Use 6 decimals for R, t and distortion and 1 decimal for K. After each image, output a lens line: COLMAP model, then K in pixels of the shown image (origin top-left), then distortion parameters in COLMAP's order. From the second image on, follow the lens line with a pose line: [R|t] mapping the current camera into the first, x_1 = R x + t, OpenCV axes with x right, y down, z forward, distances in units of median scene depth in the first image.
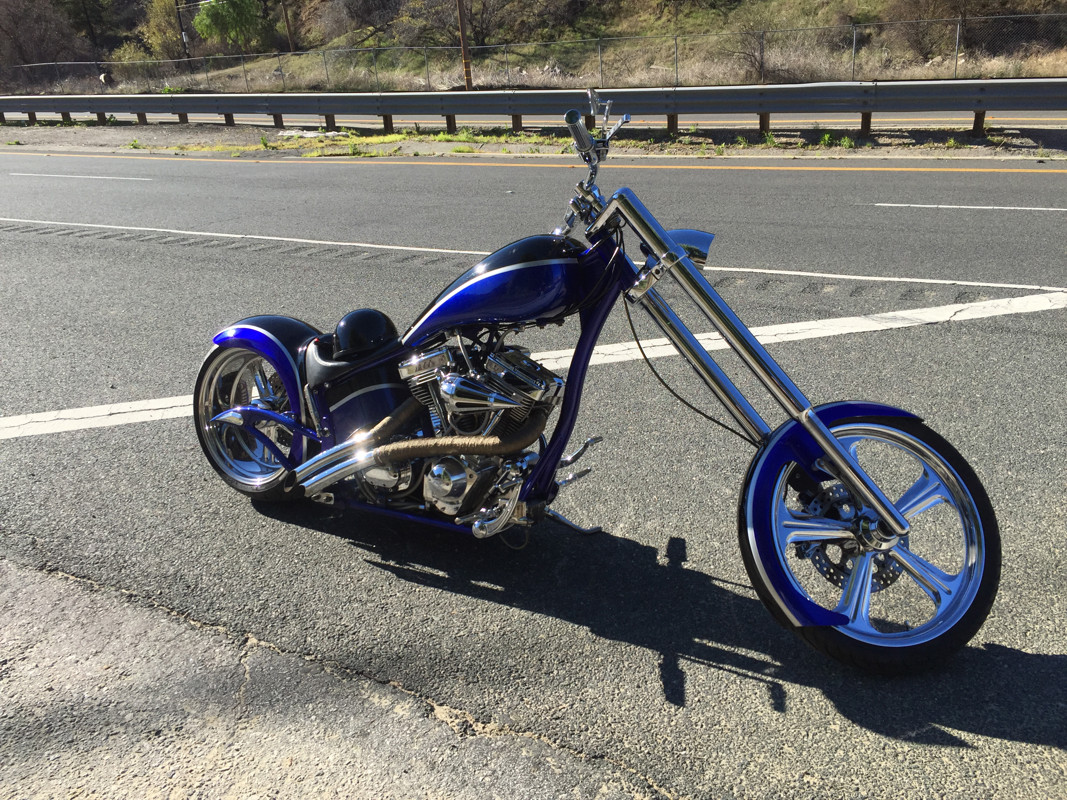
lens RADIAL K [[896.4, 0, 534.7], [0, 896.4, 405.0], [0, 0, 1]] dist [0.071059, -0.080104]
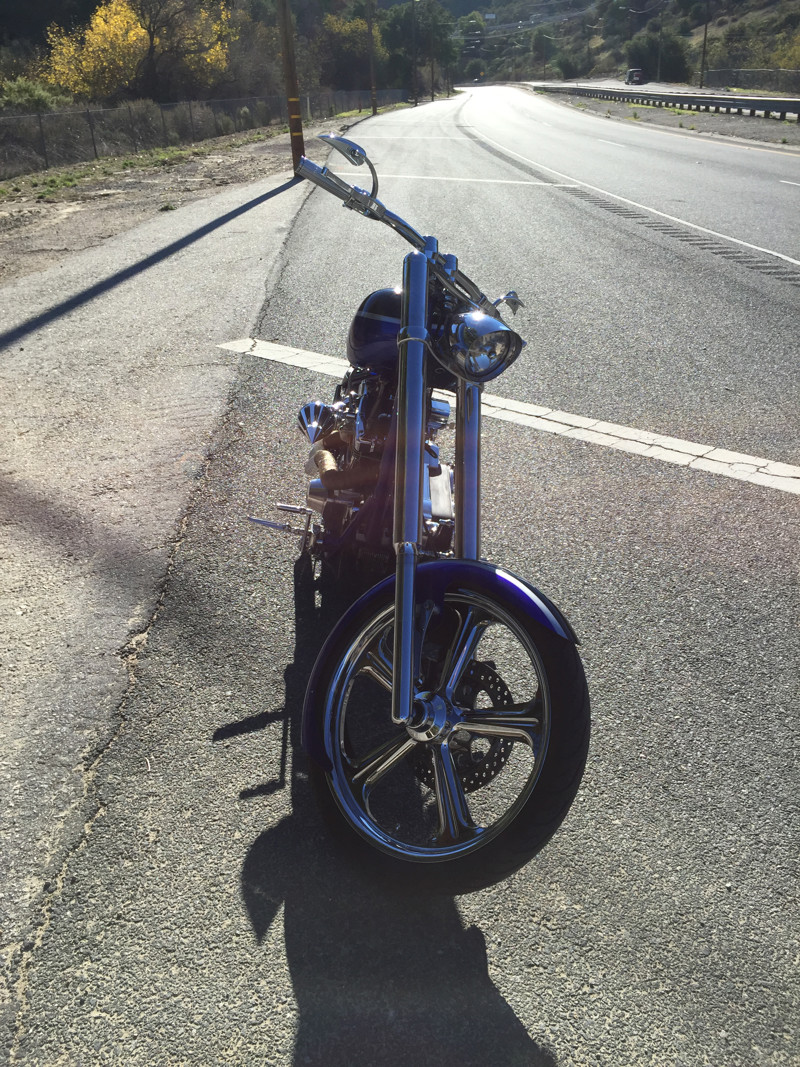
lens RADIAL K [[896.4, 0, 403.4], [0, 896.4, 533.0], [0, 0, 1]] dist [0.071059, -0.080104]
pose [[0.543892, 0.396942, -0.739337, 0.143084], [-0.318013, 0.912830, 0.256143, -0.034005], [0.776563, 0.095804, 0.622713, 0.072230]]
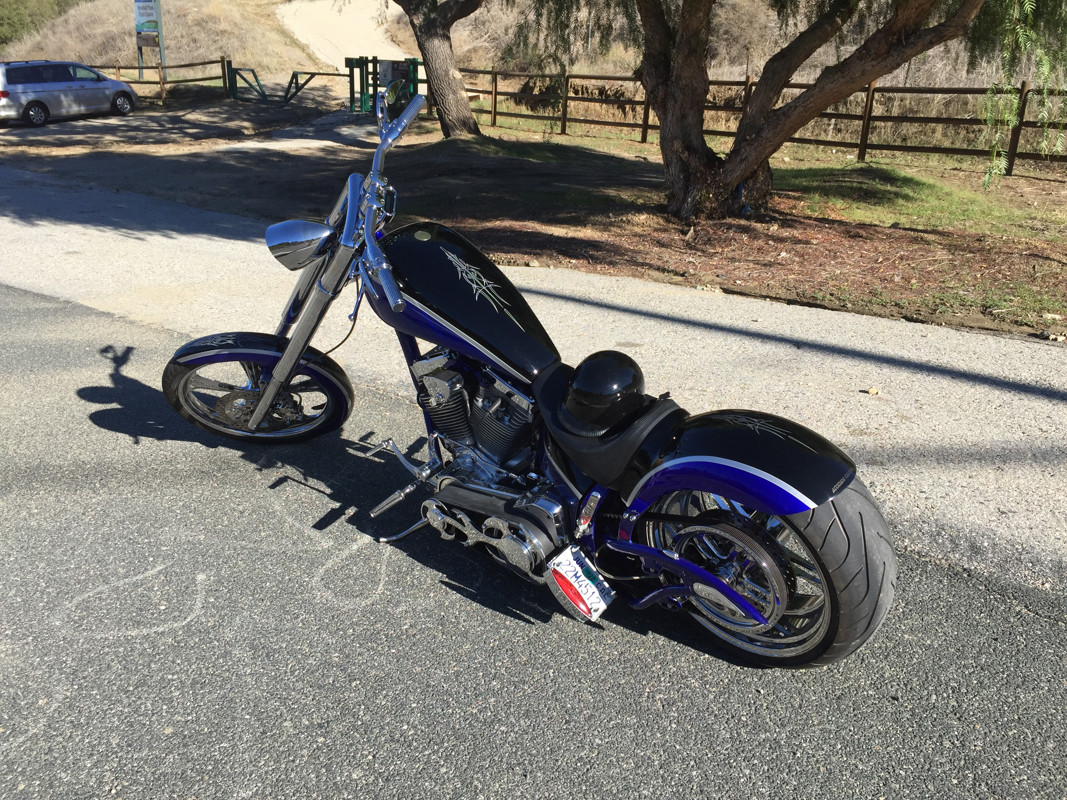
lens RADIAL K [[896.4, 0, 528.6], [0, 896.4, 404.6], [0, 0, 1]] dist [0.071059, -0.080104]
pose [[-0.978979, -0.028831, 0.201912, -0.056645], [0.110738, 0.756206, 0.644895, -0.119611], [-0.171281, 0.653698, -0.737117, 0.324465]]
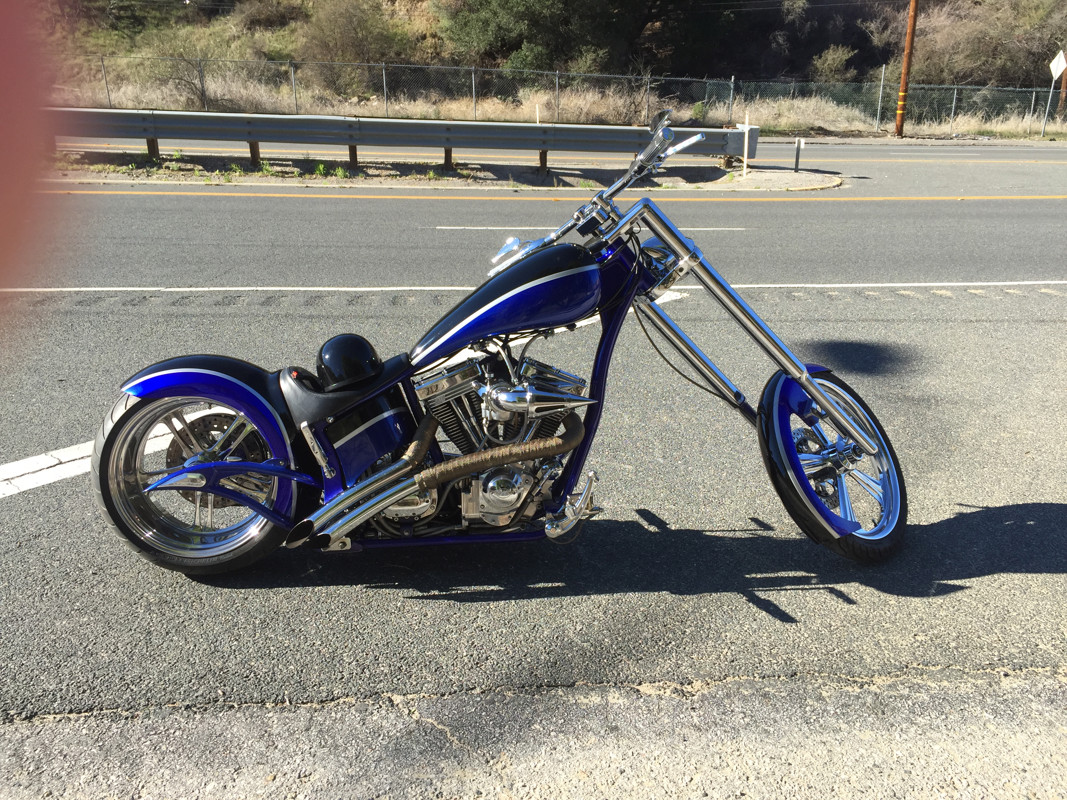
lens RADIAL K [[896.4, 0, 538.3], [0, 896.4, 397.3], [0, 0, 1]] dist [0.071059, -0.080104]
pose [[0.815883, -0.129565, 0.563514, -0.112527], [0.151712, 0.988396, 0.007599, -0.003856], [-0.557959, 0.079292, 0.826072, 0.024996]]
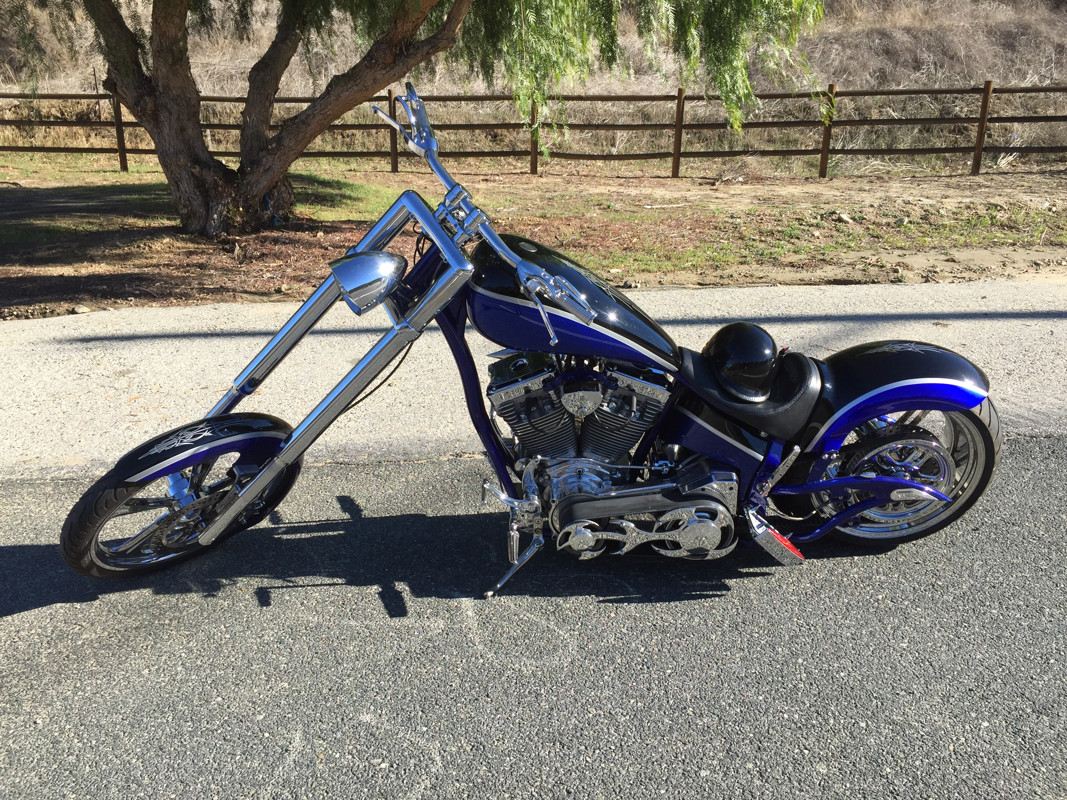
lens RADIAL K [[896.4, 0, 531.2], [0, 896.4, 395.0], [0, 0, 1]] dist [0.071059, -0.080104]
pose [[-0.854533, 0.226943, -0.467195, 0.081081], [-0.133357, 0.773474, 0.619640, -0.113700], [0.501986, 0.591806, -0.630695, 0.295702]]
